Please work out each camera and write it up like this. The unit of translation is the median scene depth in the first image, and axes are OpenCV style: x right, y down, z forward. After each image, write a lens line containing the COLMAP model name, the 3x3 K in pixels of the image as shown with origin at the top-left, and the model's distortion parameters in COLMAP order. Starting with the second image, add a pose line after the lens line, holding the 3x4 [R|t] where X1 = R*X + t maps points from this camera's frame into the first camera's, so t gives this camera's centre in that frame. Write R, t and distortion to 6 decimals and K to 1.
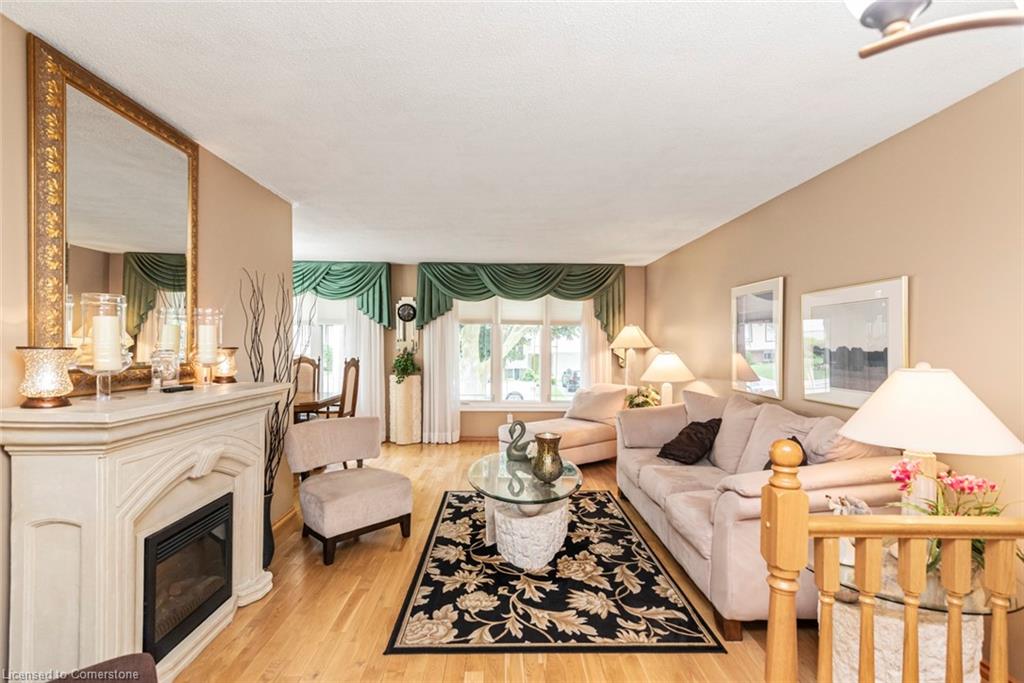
lens RADIAL K [[479.1, 0, 507.5], [0, 479.1, 340.4], [0, 0, 1]] dist [0.002458, 0.000041]
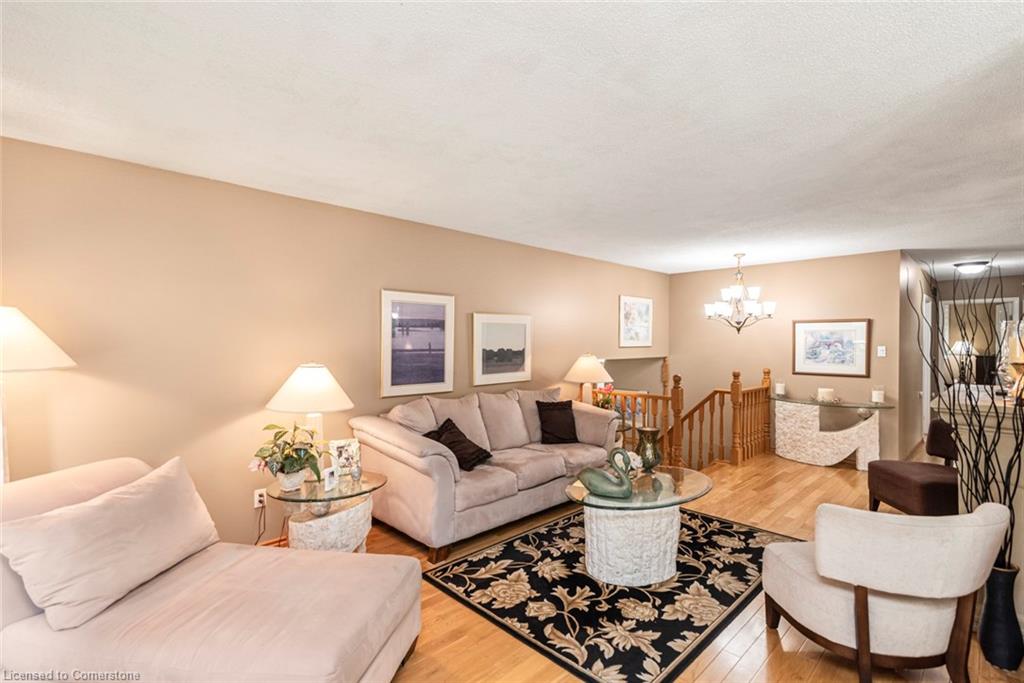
lens RADIAL K [[479.1, 0, 507.5], [0, 479.1, 340.4], [0, 0, 1]] dist [0.002458, 0.000041]
pose [[-0.687337, -0.004758, 0.726323, -0.536132], [-0.005666, 0.999983, 0.001190, -0.017036], [-0.726317, -0.003298, -0.687352, 2.081705]]
